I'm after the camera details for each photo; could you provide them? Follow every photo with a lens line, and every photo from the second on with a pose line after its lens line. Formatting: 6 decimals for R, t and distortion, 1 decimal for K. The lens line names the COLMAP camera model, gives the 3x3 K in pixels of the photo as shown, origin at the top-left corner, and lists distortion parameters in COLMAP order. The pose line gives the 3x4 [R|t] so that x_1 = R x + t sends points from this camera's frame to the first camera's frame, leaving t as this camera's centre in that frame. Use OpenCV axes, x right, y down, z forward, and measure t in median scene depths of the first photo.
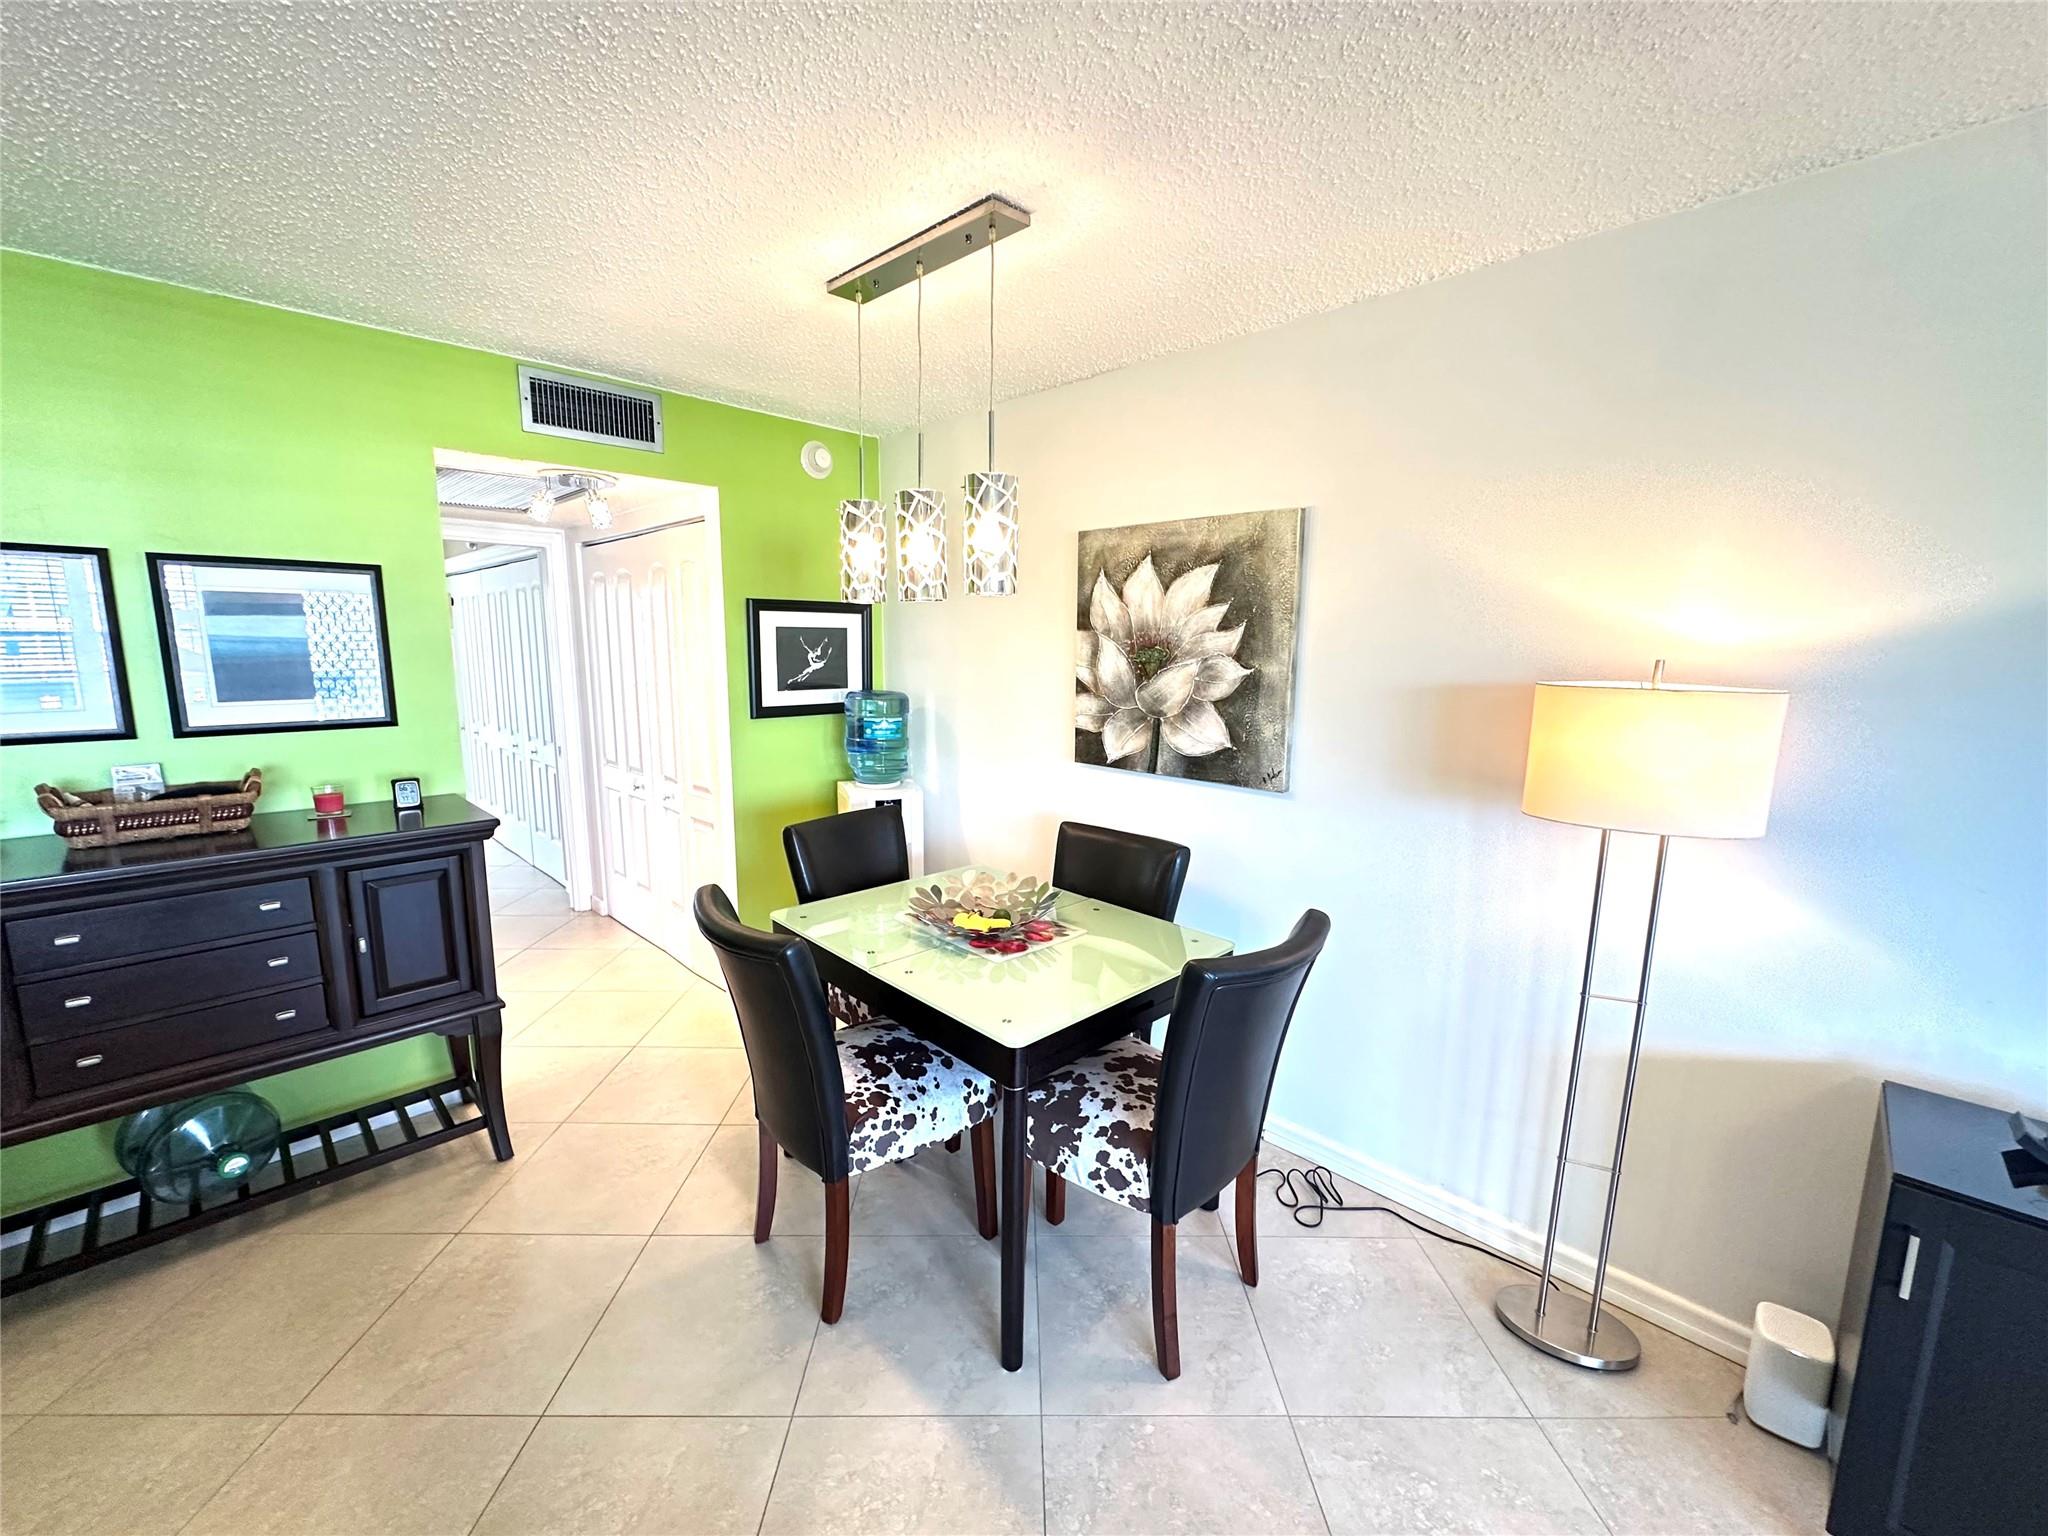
lens RADIAL K [[822.6, 0, 1024.0], [0, 822.6, 768.0], [0, 0, 1]] dist [-0.000843, -0.000161]
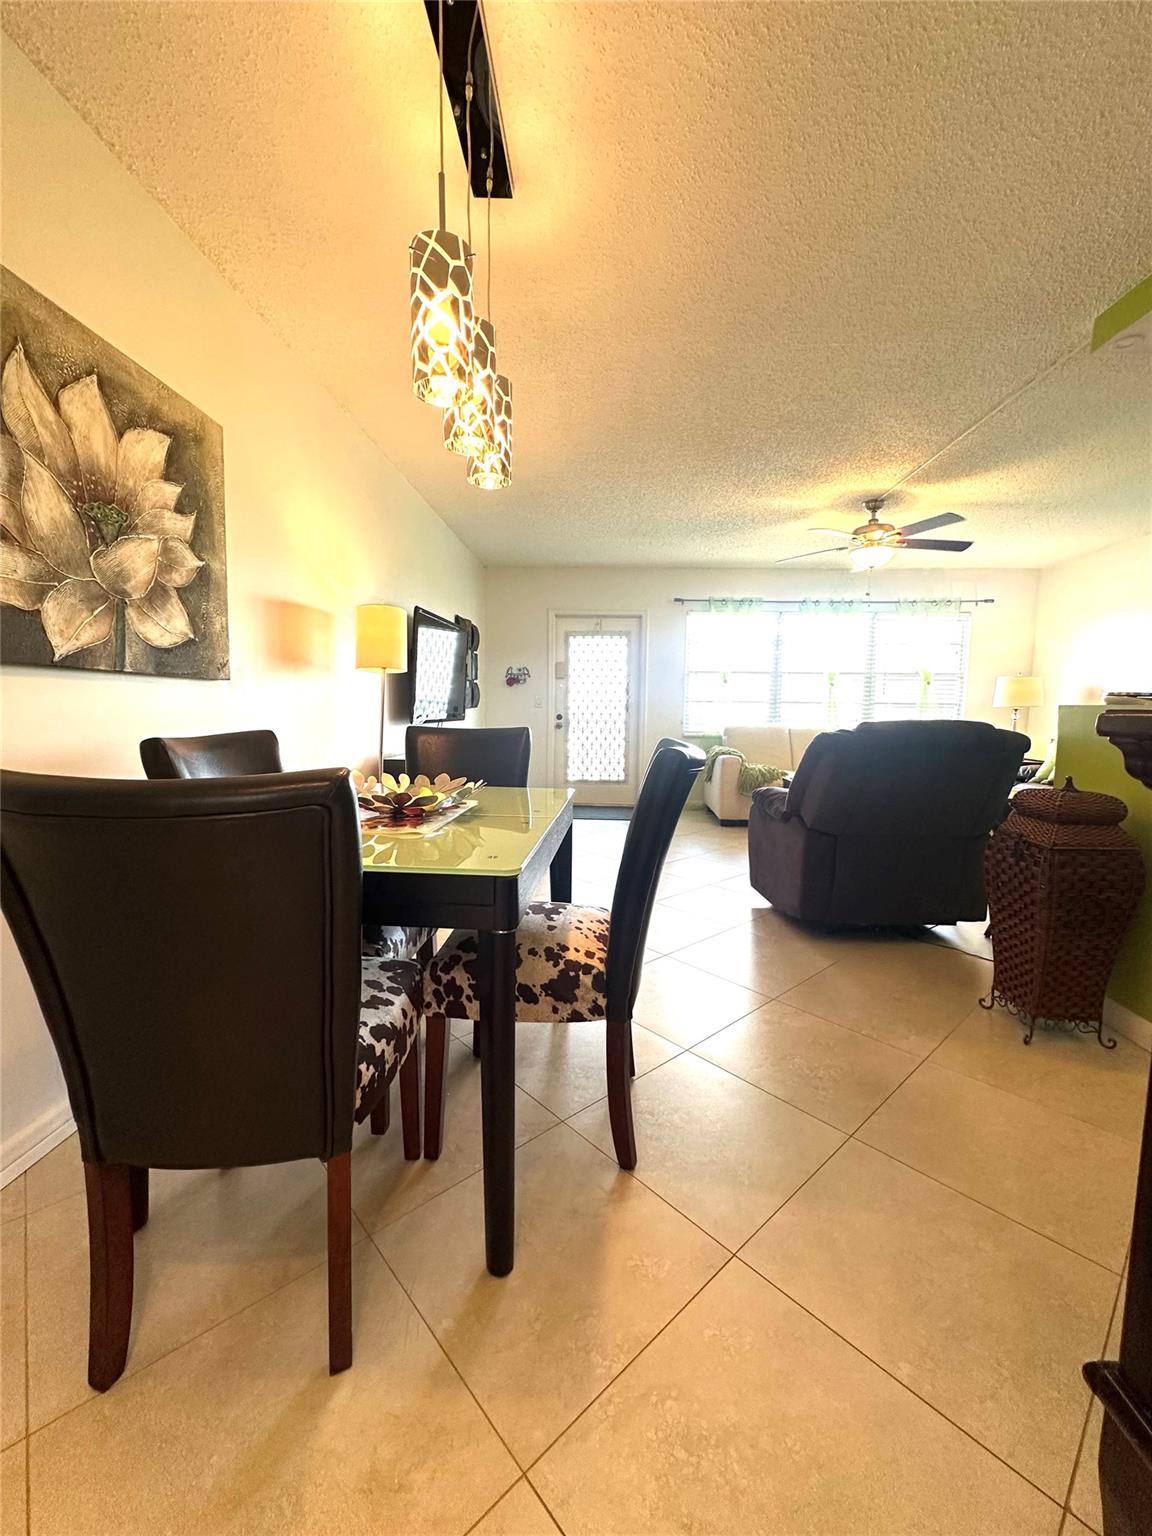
lens RADIAL K [[617.0, 0, 576.0], [0, 617.0, 768.0], [0, 0, 1]] dist [-0.000843, -0.000161]
pose [[-0.664651, -0.090618, 0.741639, -0.602200], [0.096689, 0.973839, 0.205641, 0.018098], [-0.740872, 0.208388, -0.638501, 1.132125]]
